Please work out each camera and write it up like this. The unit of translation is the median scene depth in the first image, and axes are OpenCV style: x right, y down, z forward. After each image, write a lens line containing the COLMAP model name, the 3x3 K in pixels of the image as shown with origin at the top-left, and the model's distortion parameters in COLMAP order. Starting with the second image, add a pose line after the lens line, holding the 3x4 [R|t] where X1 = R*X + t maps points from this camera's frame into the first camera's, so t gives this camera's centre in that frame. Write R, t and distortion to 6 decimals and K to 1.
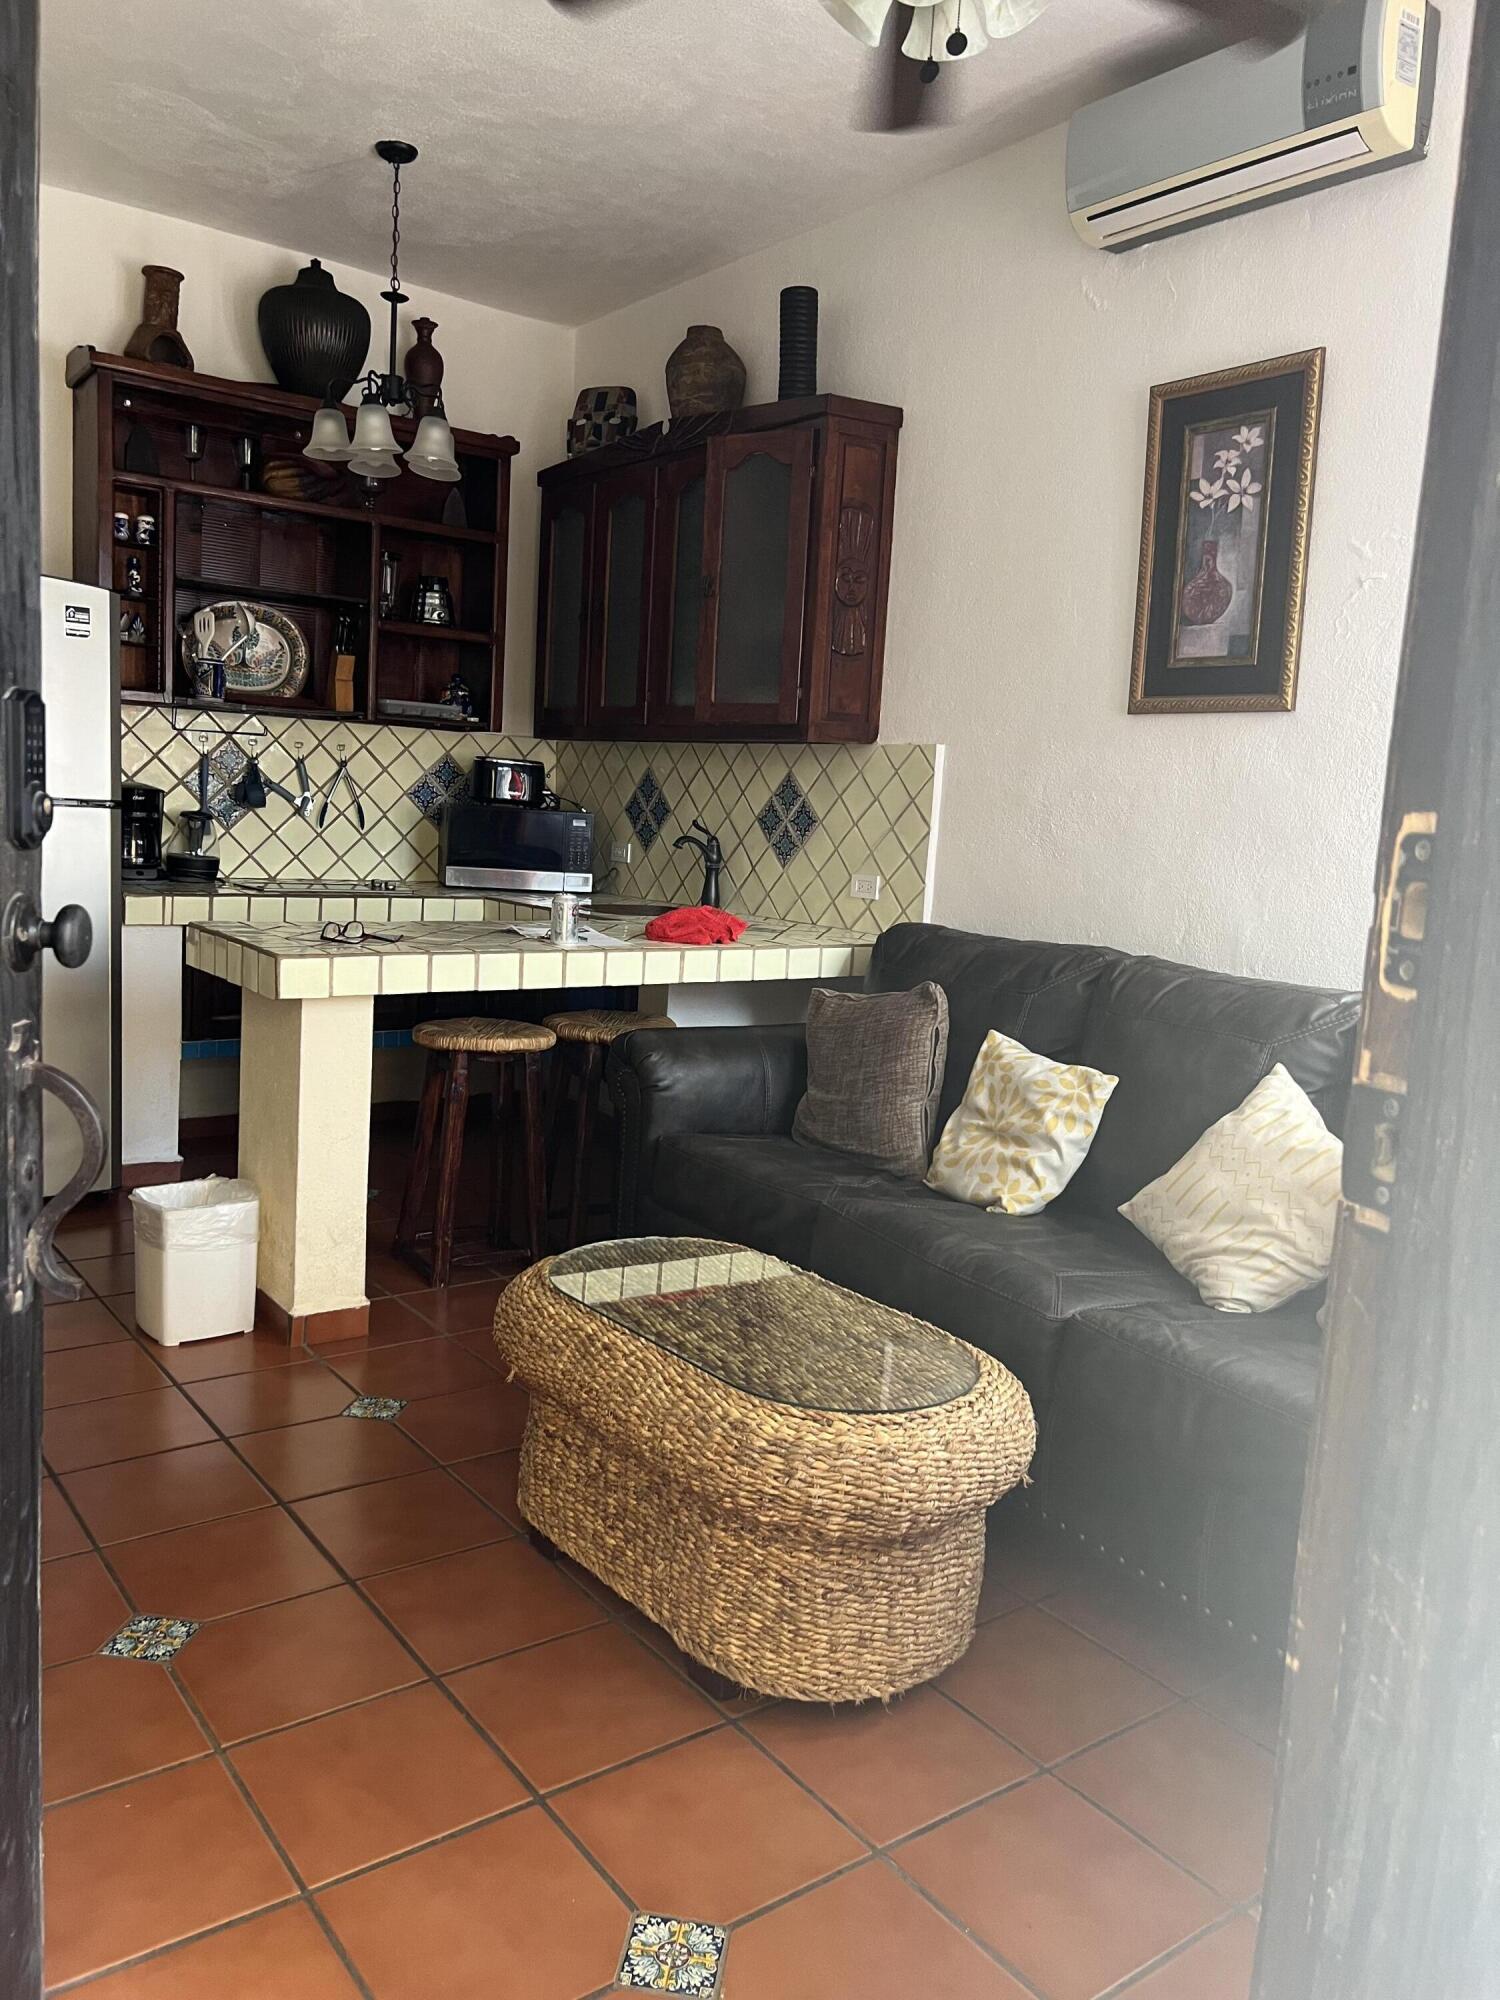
lens RADIAL K [[1517.8, 0, 749.2], [0, 1517.8, 995.2], [0, 0, 1]] dist [0.038736, -0.046852]
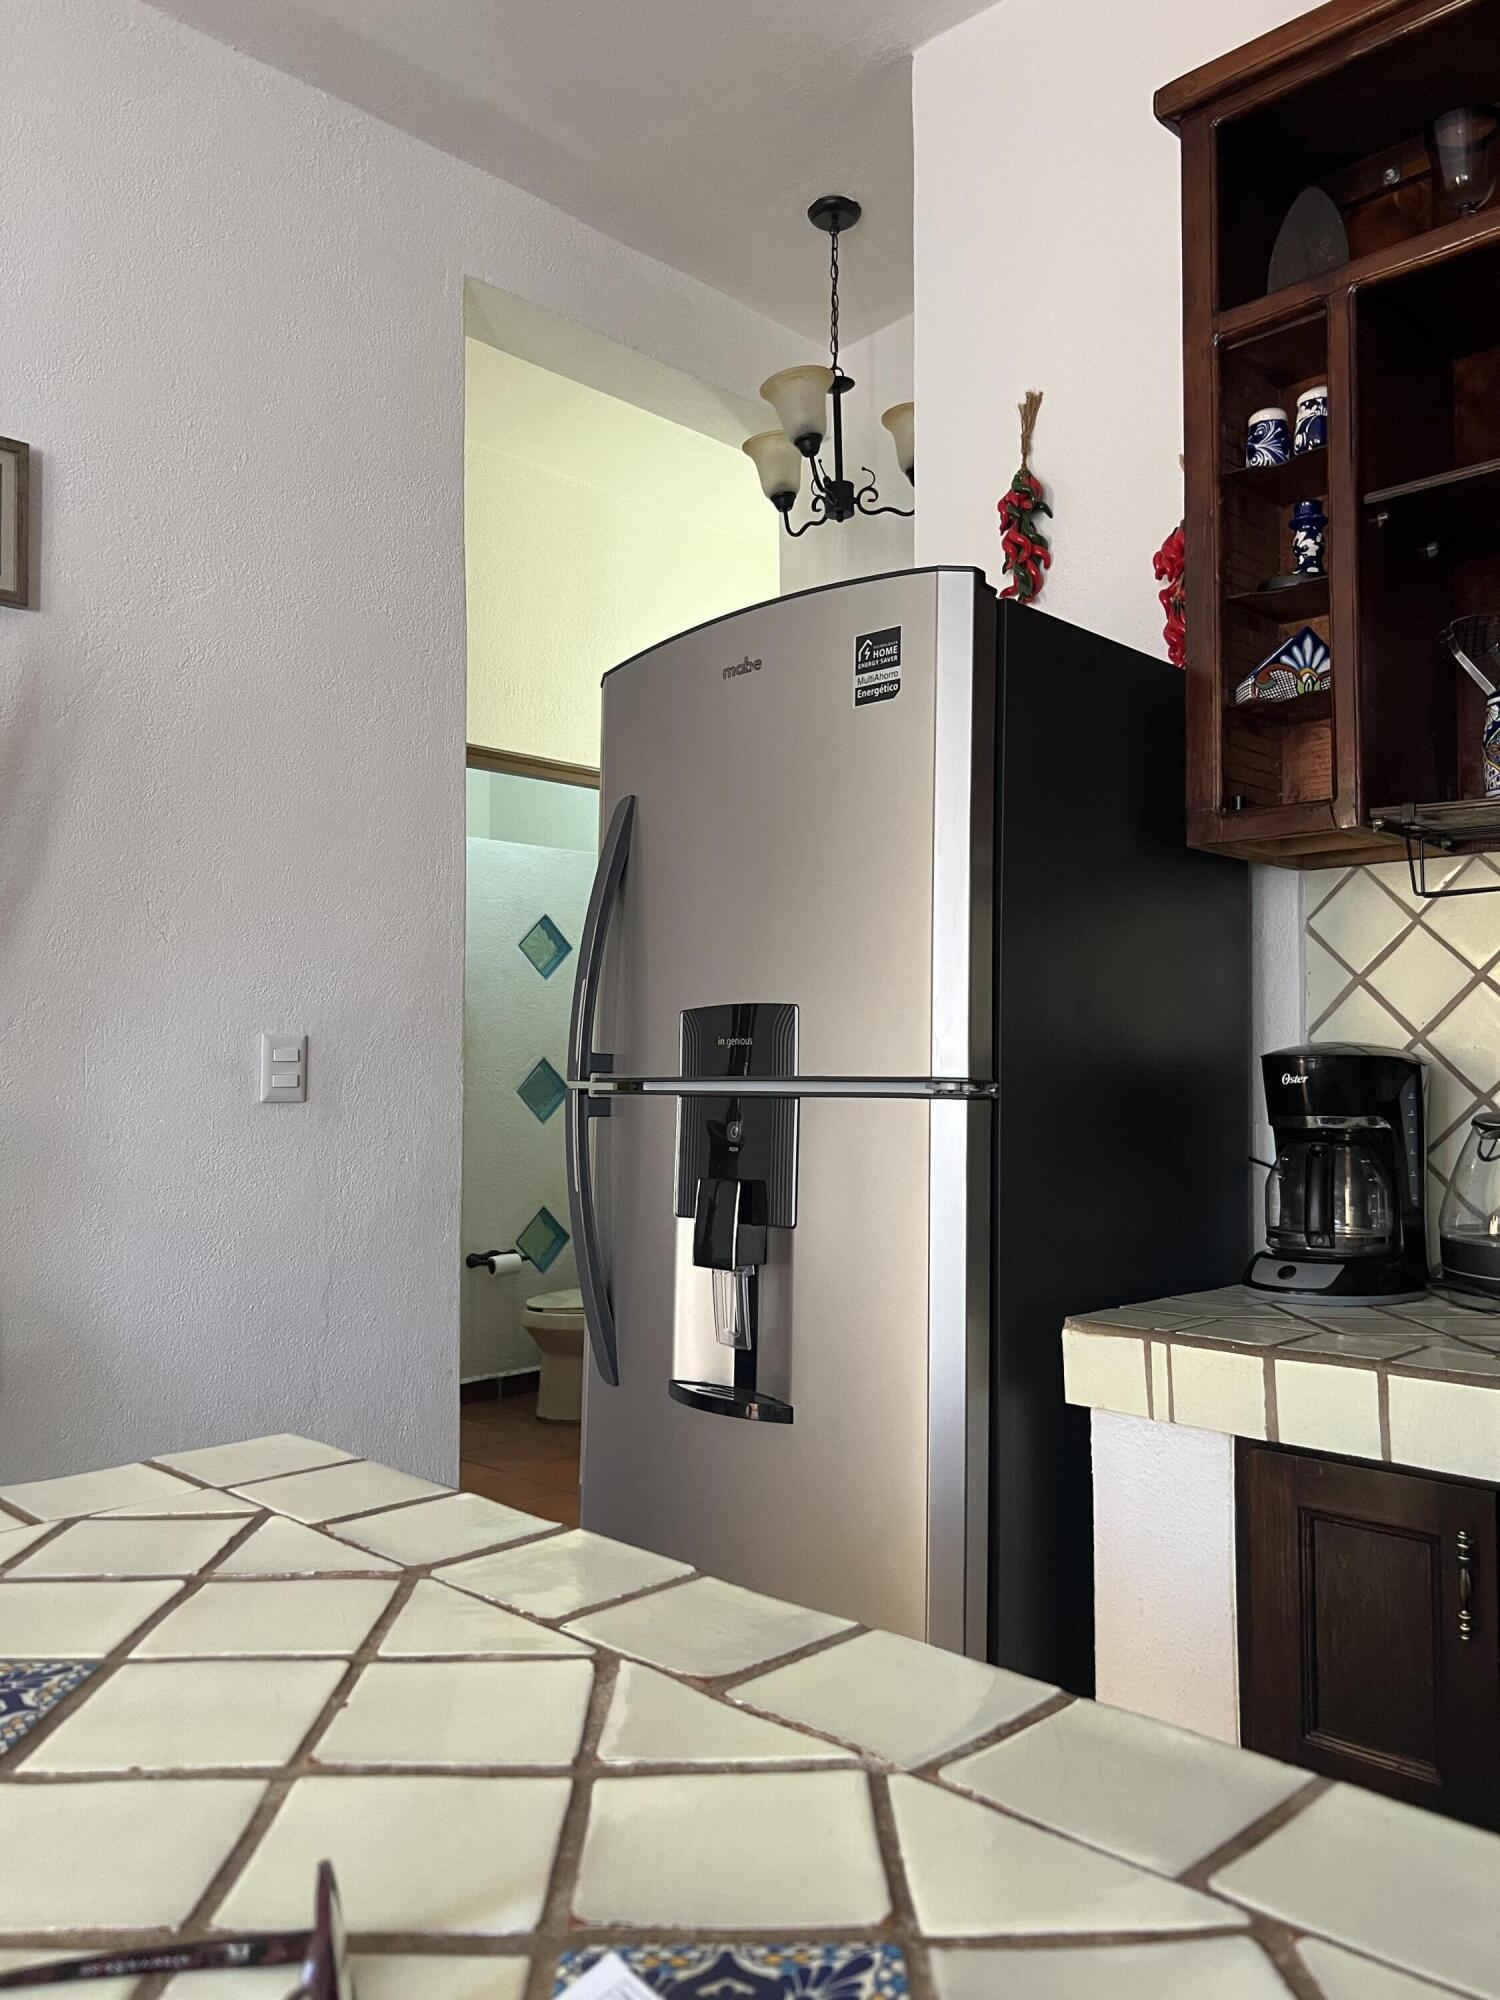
lens RADIAL K [[1517.8, 0, 749.0], [0, 1517.8, 994.1], [0, 0, 1]] dist [0.038736, -0.046852]
pose [[0.141802, -0.108090, -0.983976, -0.034667], [-0.123830, 0.984275, -0.125968, -0.092507], [0.982119, 0.139709, 0.126187, 0.890939]]
